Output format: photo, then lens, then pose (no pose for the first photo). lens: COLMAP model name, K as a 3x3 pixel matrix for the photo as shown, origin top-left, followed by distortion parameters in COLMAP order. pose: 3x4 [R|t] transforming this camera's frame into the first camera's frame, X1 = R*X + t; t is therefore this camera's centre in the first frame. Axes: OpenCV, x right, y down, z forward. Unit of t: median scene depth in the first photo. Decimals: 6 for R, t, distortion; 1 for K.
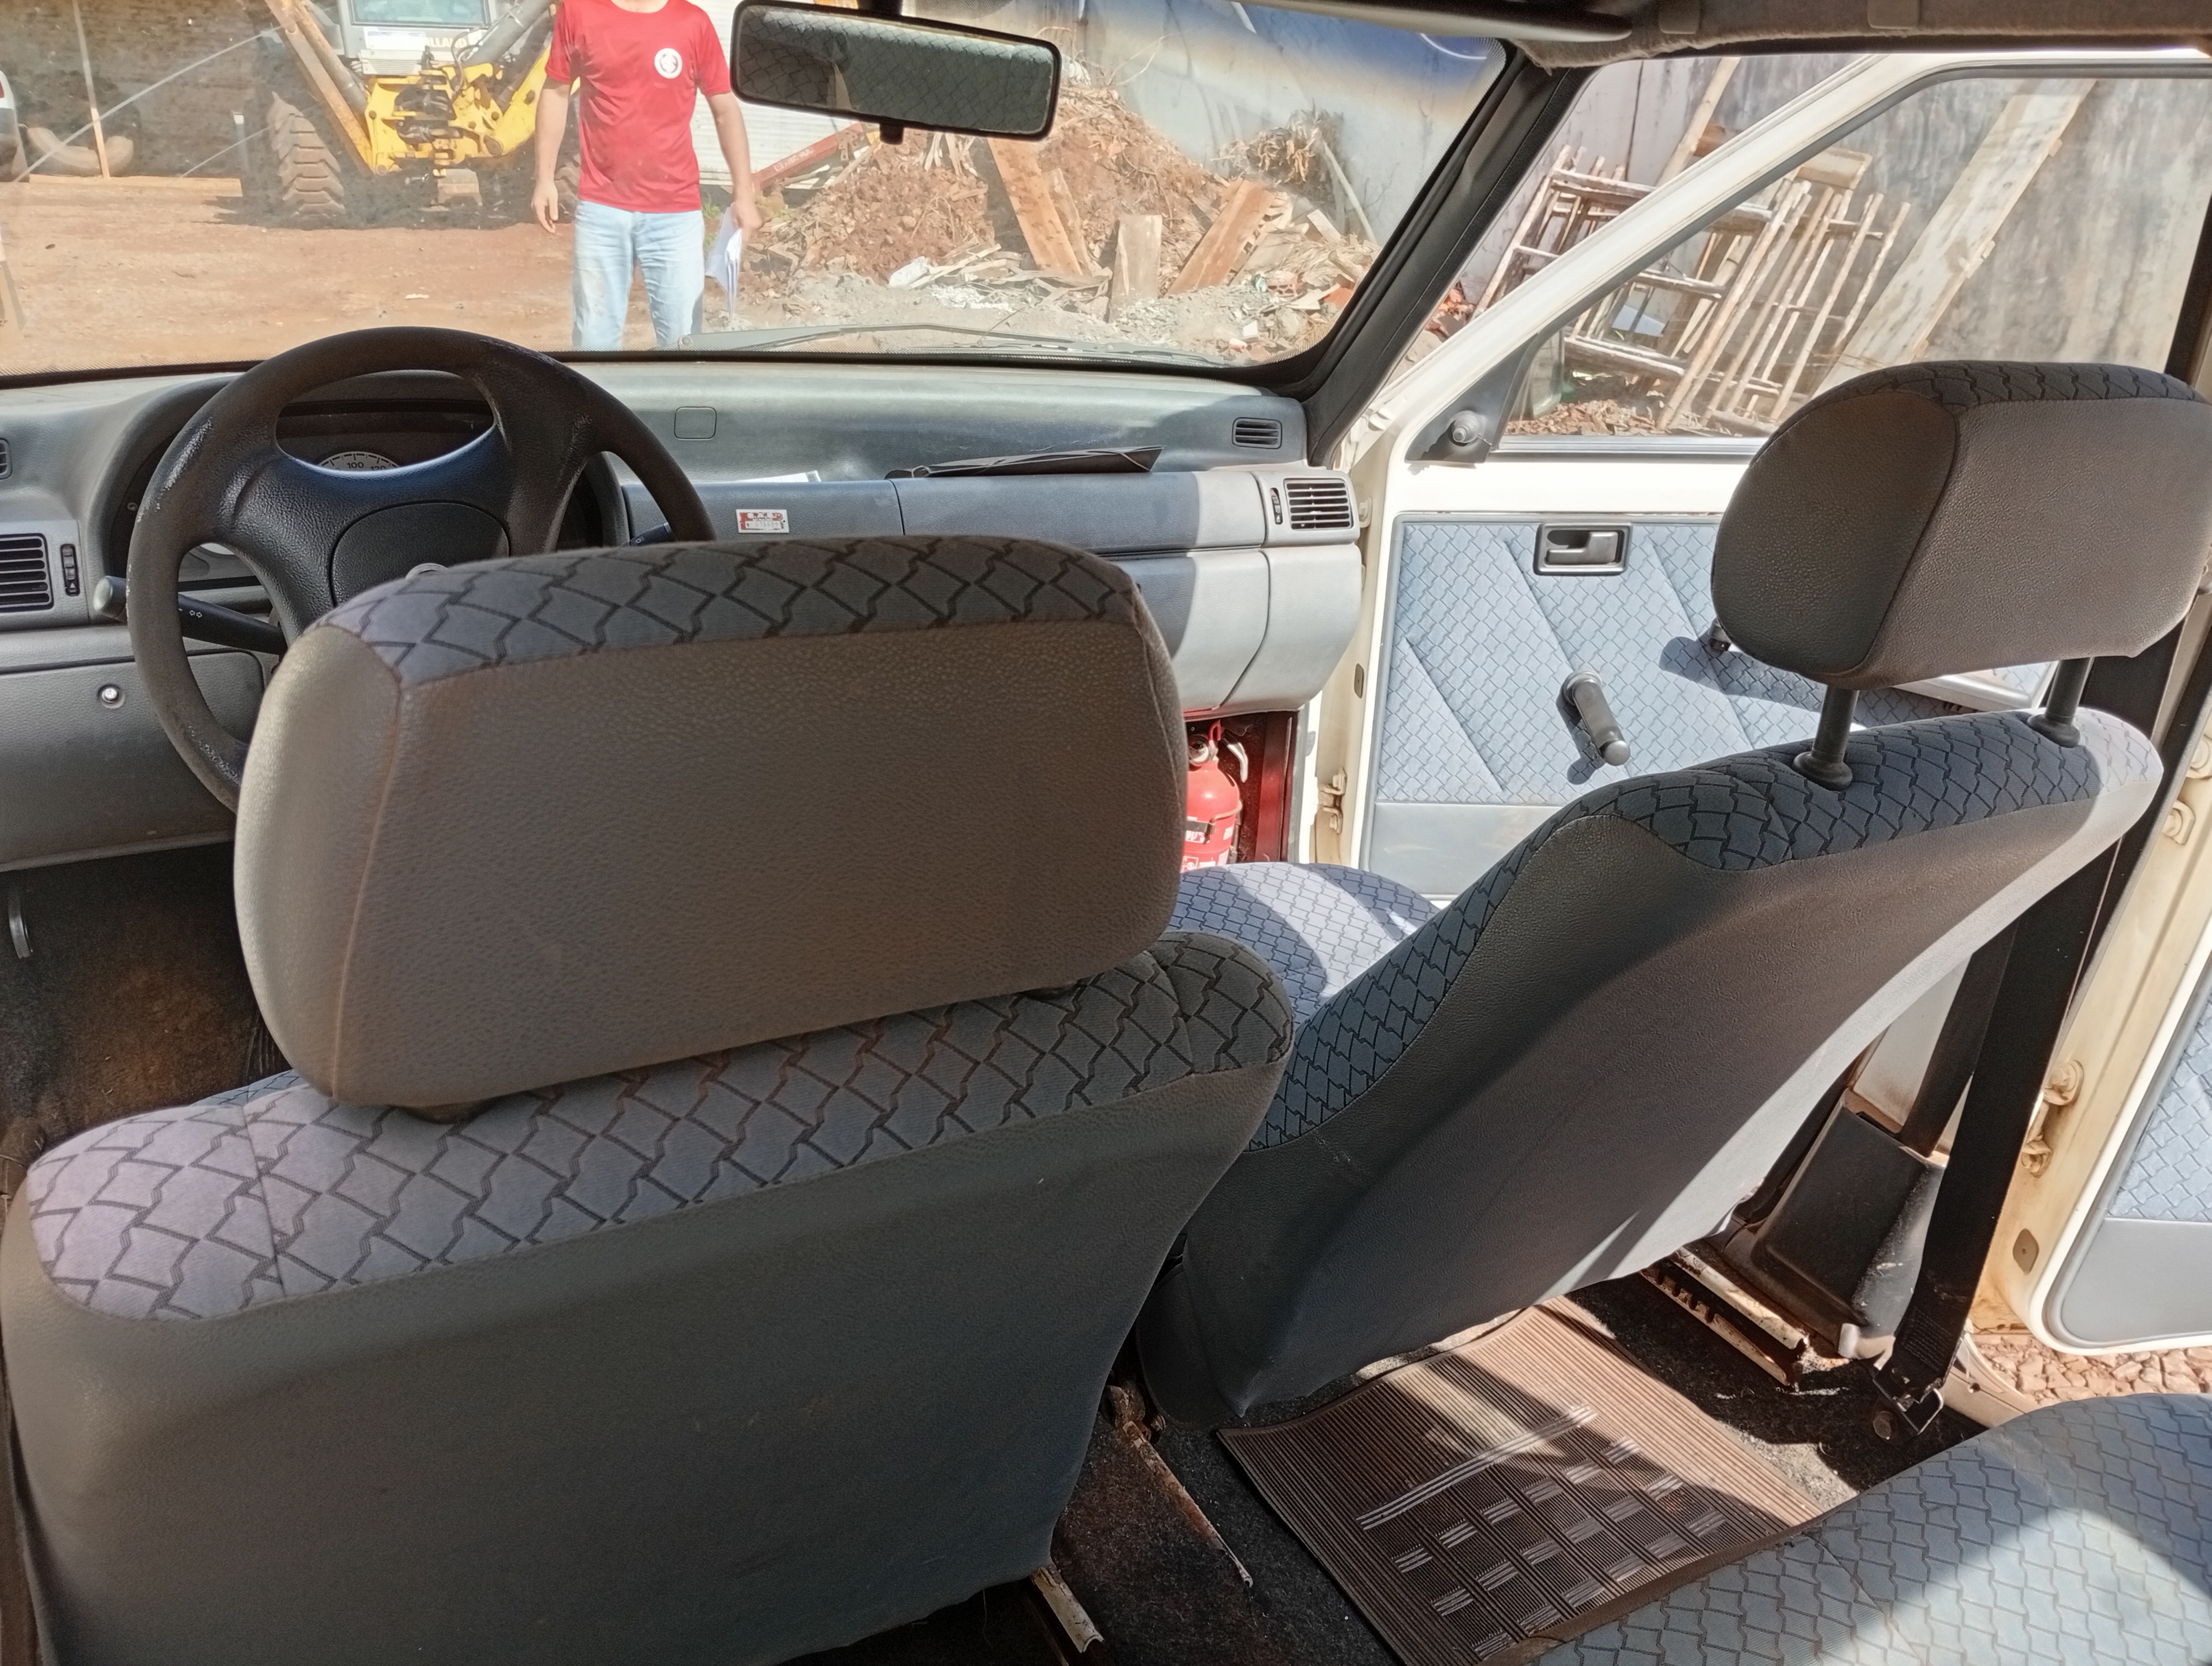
lens RADIAL K [[1718.3, 0, 1100.1], [0, 1718.3, 898.4], [0, 0, 1]] dist [0.096176, -0.185414]
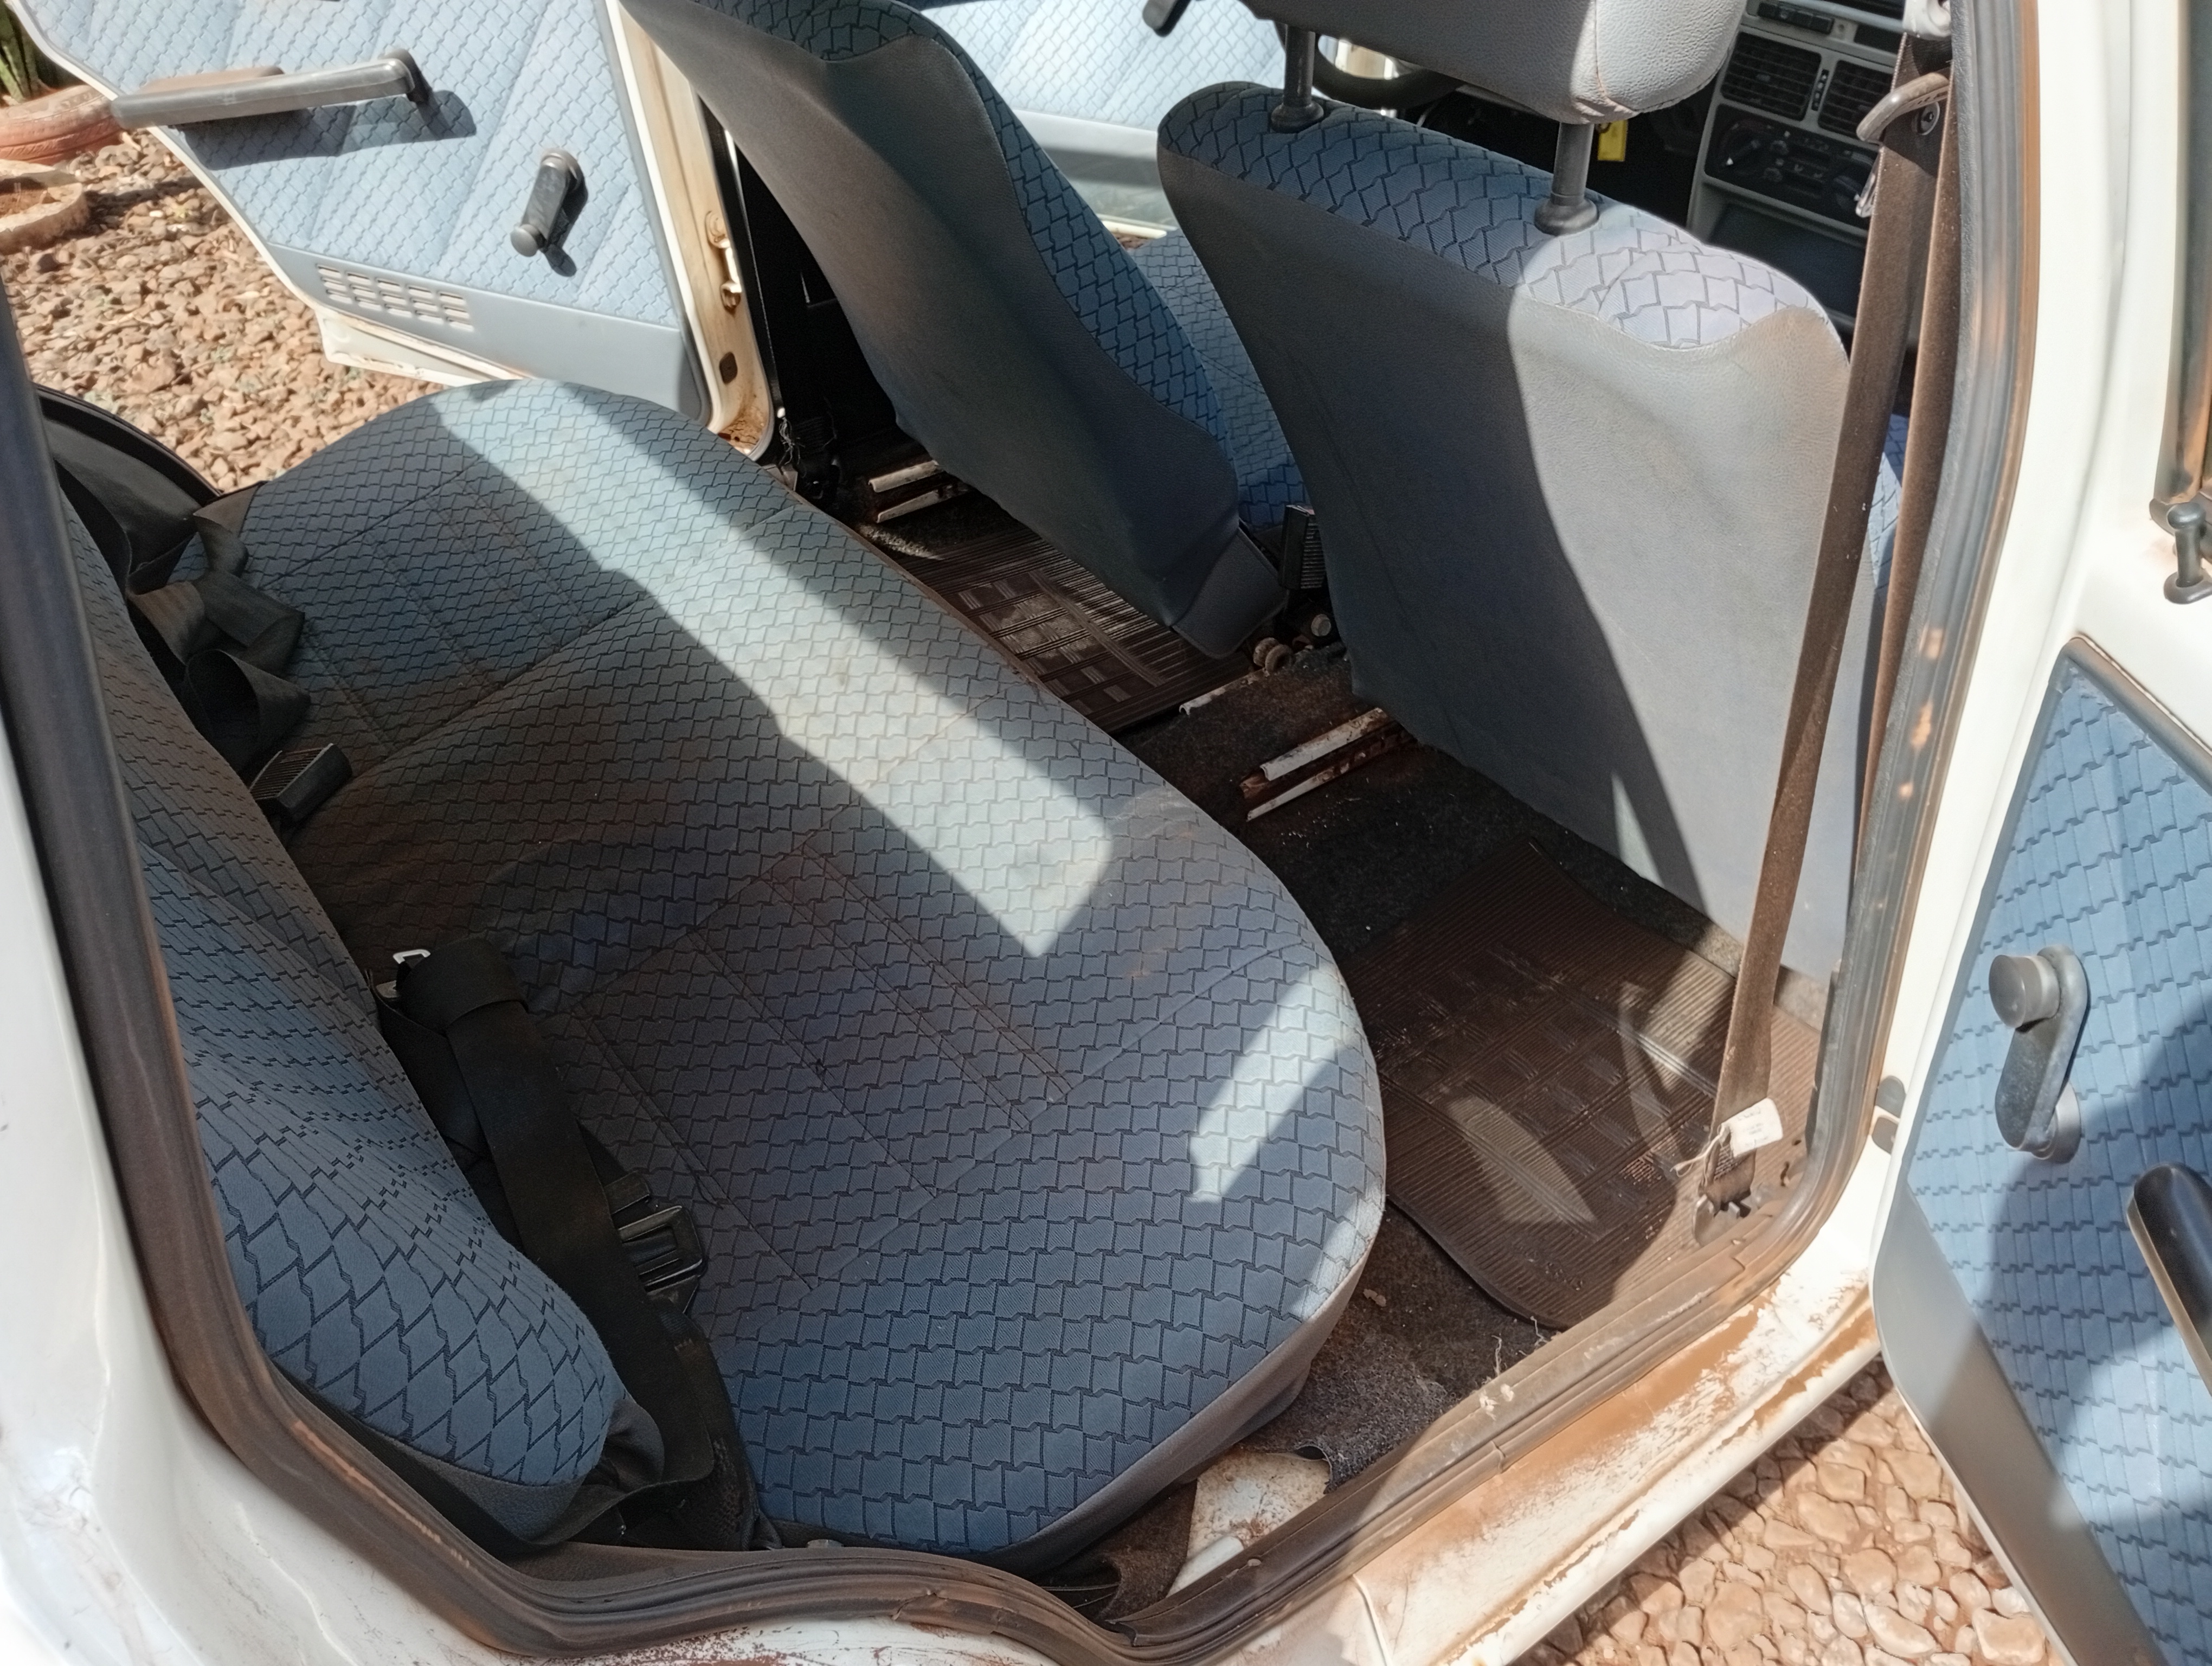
lens RADIAL K [[1764.8, 0, 1117.4], [0, 1764.8, 873.6], [0, 0, 1]] dist [0.100046, -0.227202]
pose [[0.092770, 0.569956, -0.816421, 0.826882], [-0.384950, 0.776729, 0.498504, -0.120286], [0.918263, 0.268035, 0.291461, 0.351091]]
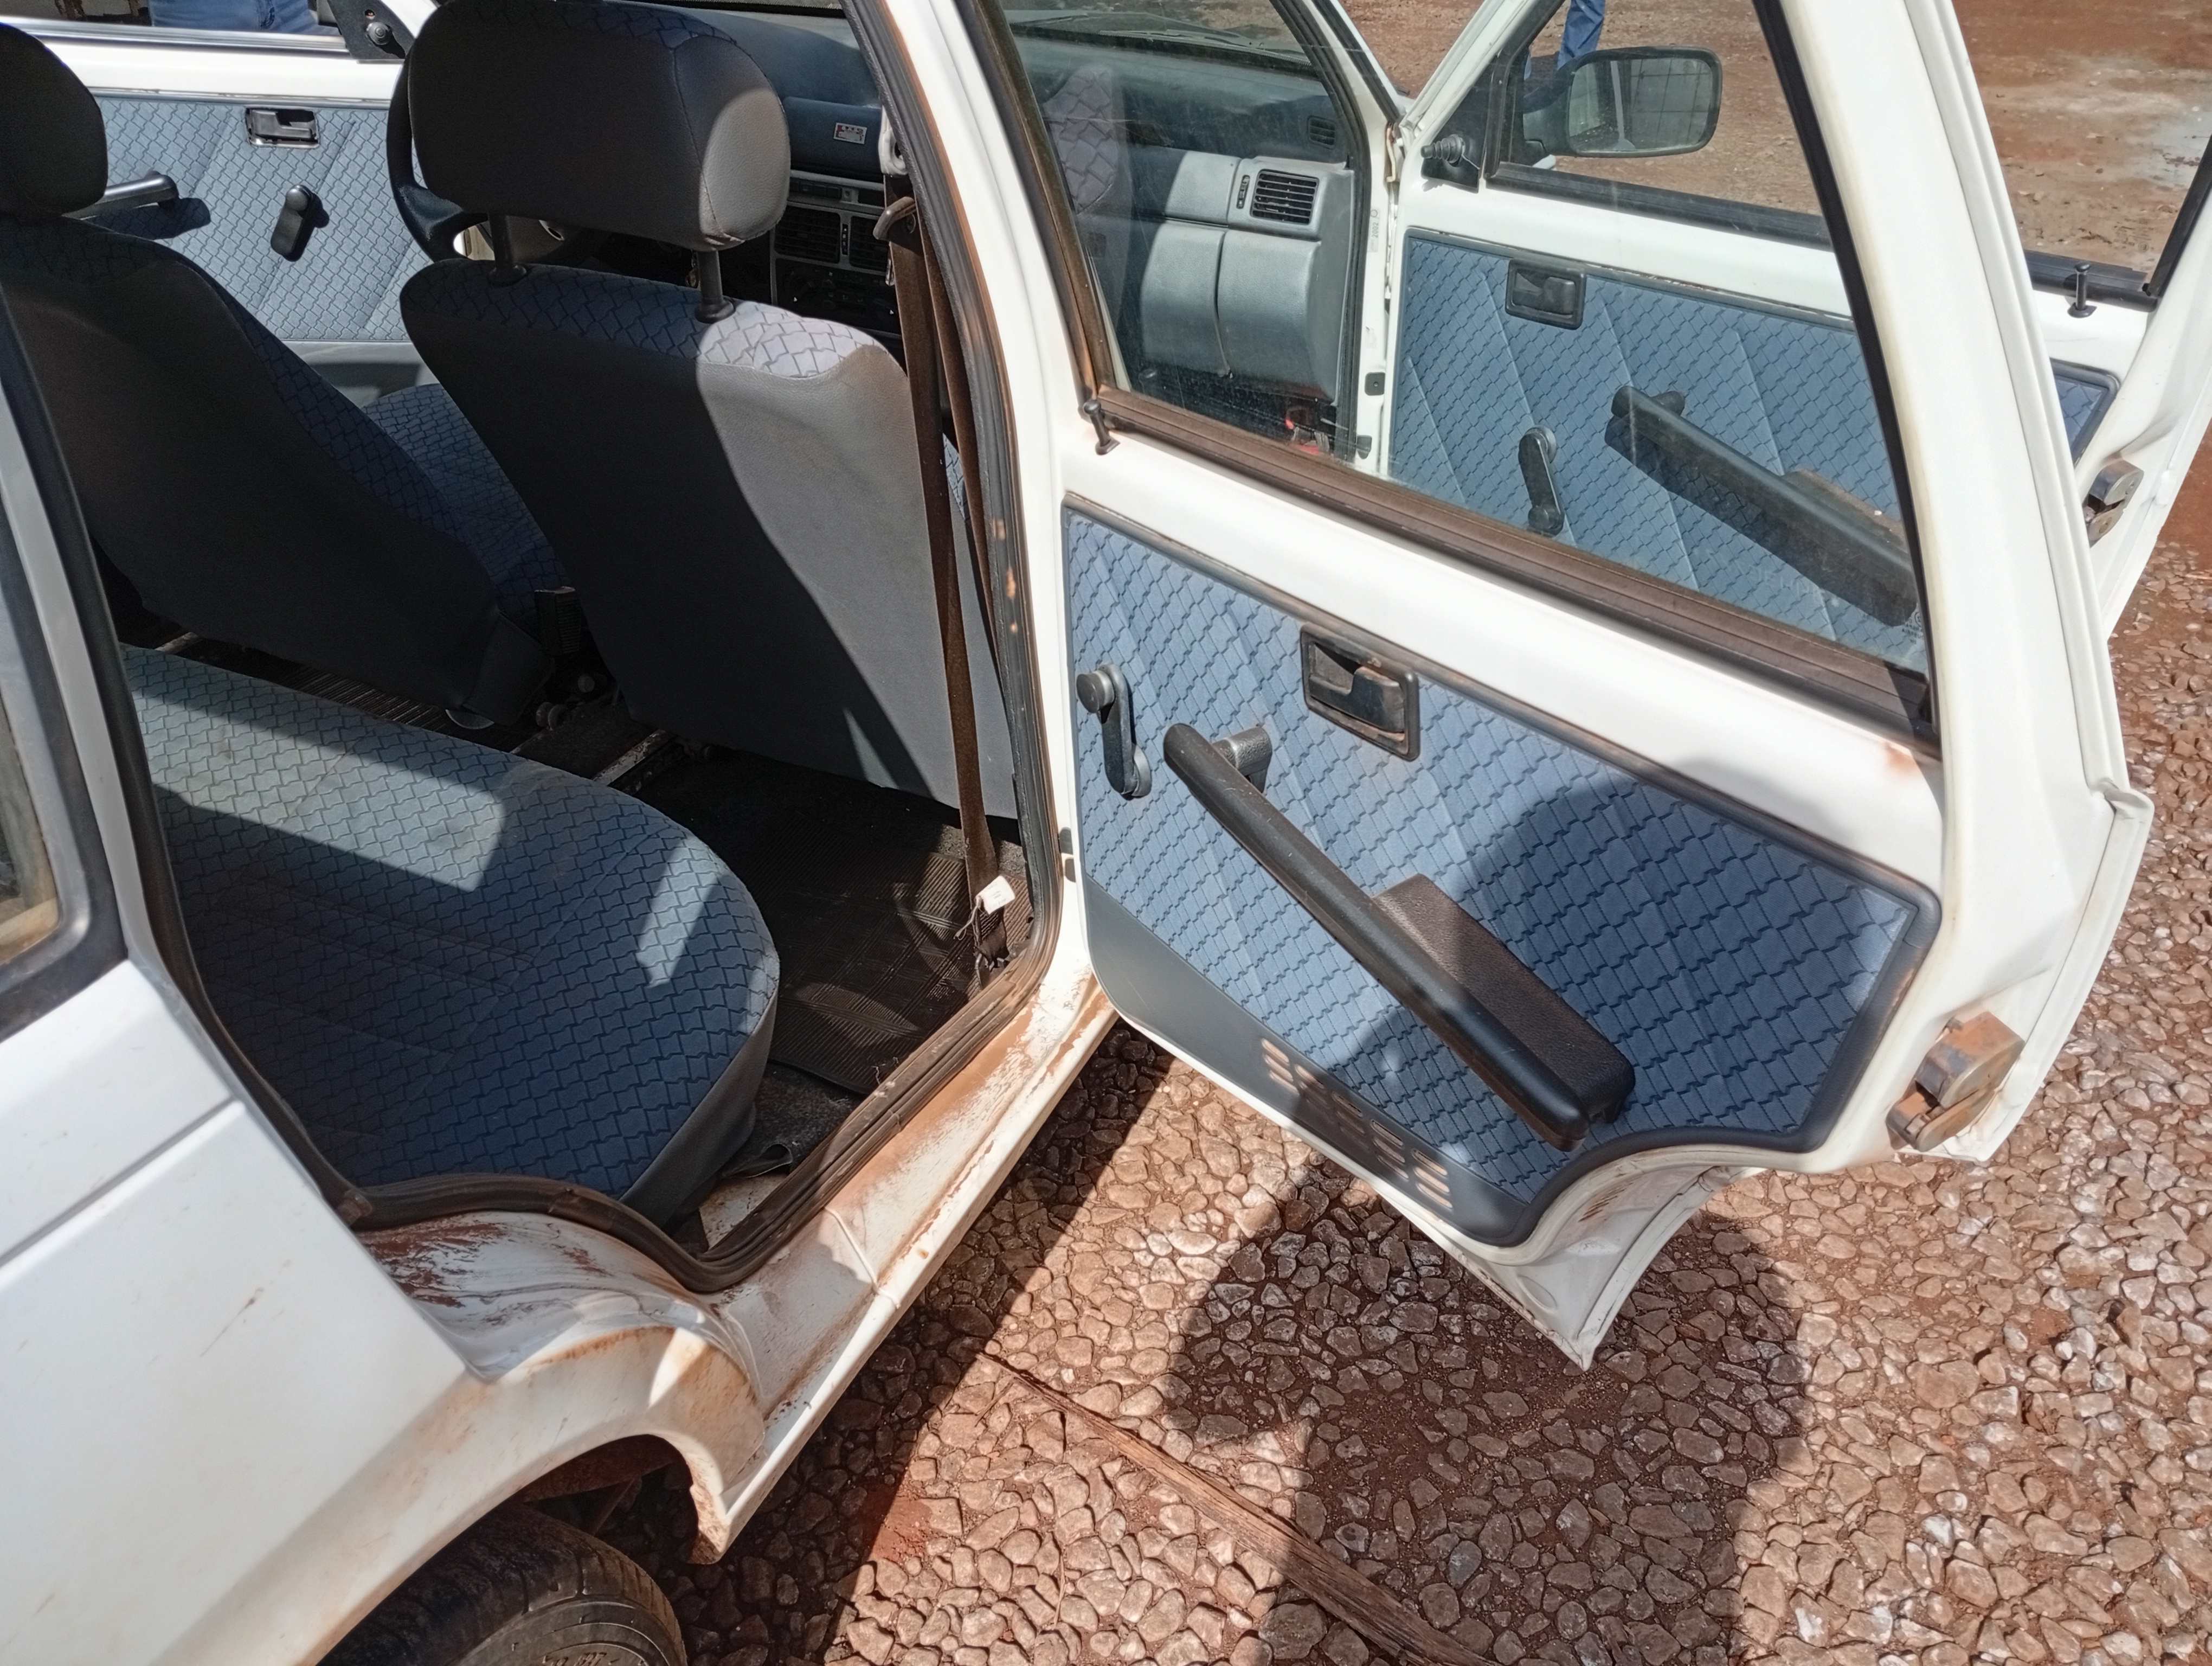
lens RADIAL K [[1764.8, 0, 1117.4], [0, 1764.8, 873.6], [0, 0, 1]] dist [0.100046, -0.227202]
pose [[0.560262, 0.401038, -0.724759, 1.097242], [-0.313858, 0.912517, 0.262309, -0.097831], [0.766550, 0.080509, 0.637118, 0.216553]]
